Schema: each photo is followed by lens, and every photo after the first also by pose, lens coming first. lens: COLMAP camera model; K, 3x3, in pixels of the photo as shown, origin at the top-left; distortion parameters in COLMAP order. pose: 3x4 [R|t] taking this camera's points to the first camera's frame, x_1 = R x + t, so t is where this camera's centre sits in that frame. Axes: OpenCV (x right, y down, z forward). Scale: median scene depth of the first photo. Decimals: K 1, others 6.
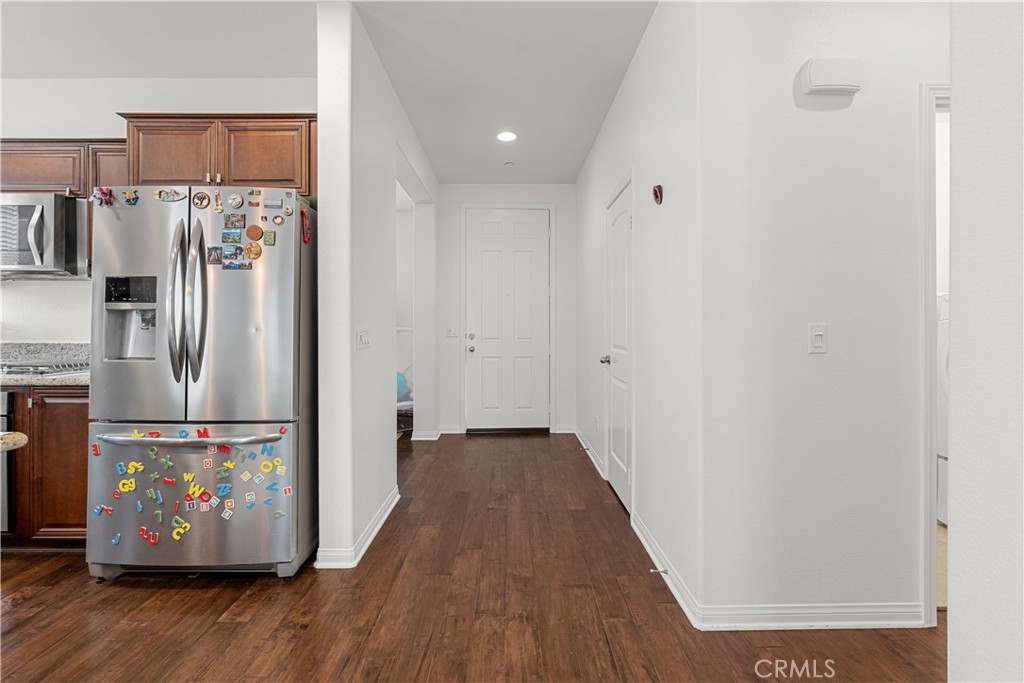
lens RADIAL K [[468.0, 0, 515.0], [0, 468.0, 329.2], [0, 0, 1]] dist [-0.005181, -0.000512]
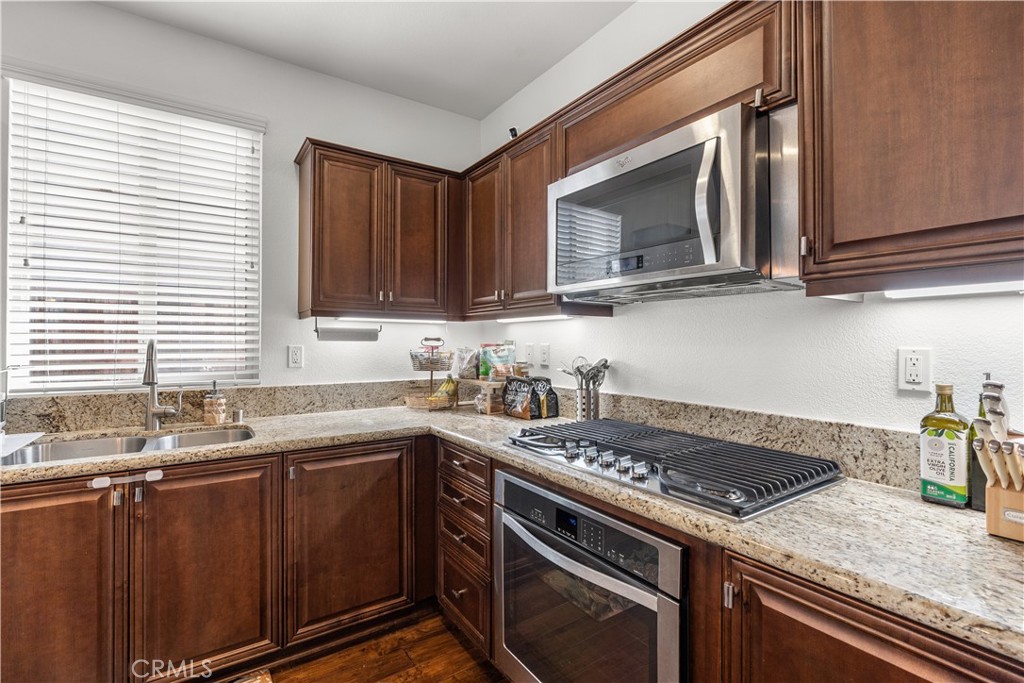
lens RADIAL K [[468.0, 0, 507.9], [0, 468.0, 341.6], [0, 0, 1]] dist [-0.005181, -0.000512]
pose [[0.545989, -0.000172, -0.837792, -0.878592], [-0.004963, 0.999982, -0.003439, -0.063910], [0.837777, 0.006036, 0.545978, 0.670267]]
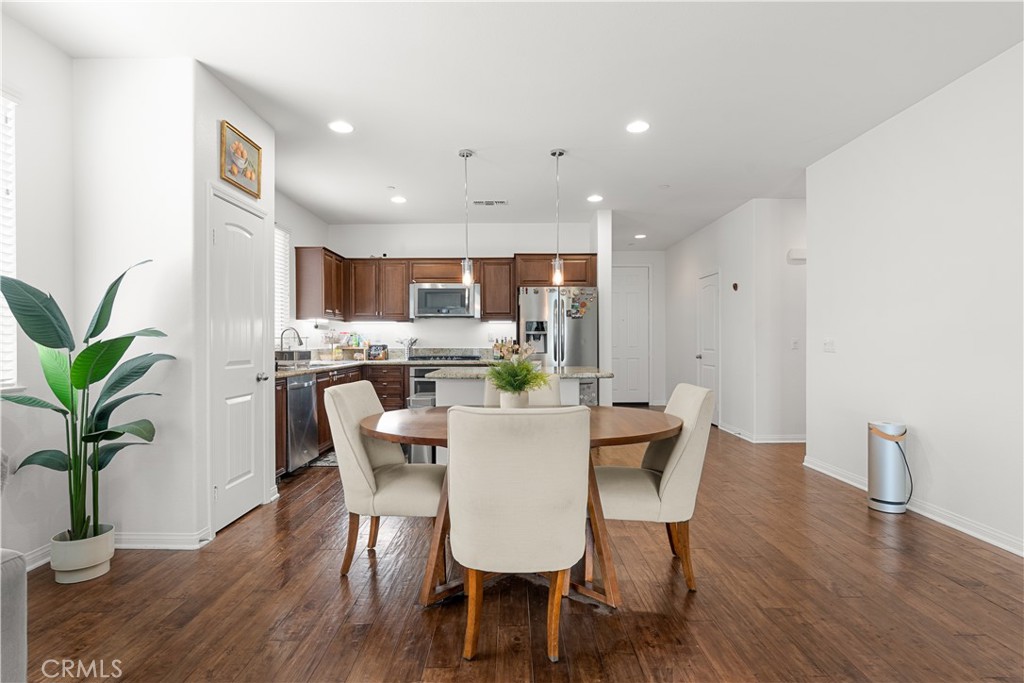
lens RADIAL K [[508.0, 0, 516.3], [0, 508.0, 344.3], [0, 0, 1]] dist [-0.010698, -0.000367]
pose [[0.999958, -0.003120, -0.008587, -0.902887], [0.003167, 0.999980, 0.005490, -0.000071], [0.008569, -0.005517, 0.999948, -1.844532]]
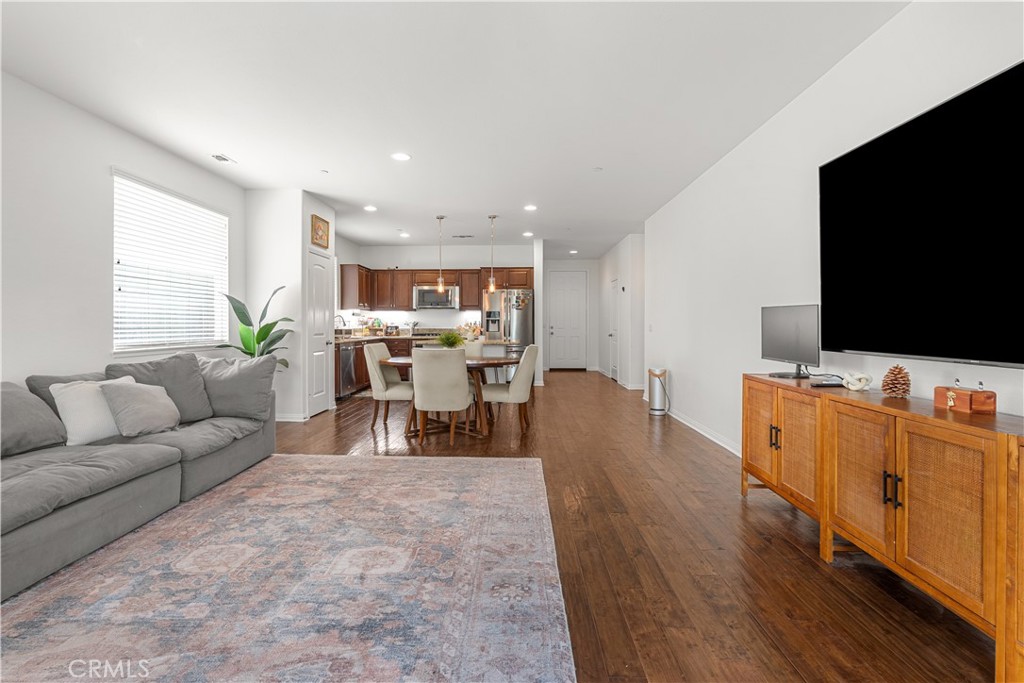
lens RADIAL K [[468.0, 0, 515.6], [0, 468.0, 329.0], [0, 0, 1]] dist [-0.005181, -0.000512]
pose [[0.999607, 0.000829, -0.028013, -0.501404], [-0.000543, 0.999948, 0.010208, -0.000511], [0.028020, -0.010189, 0.999555, -3.087151]]
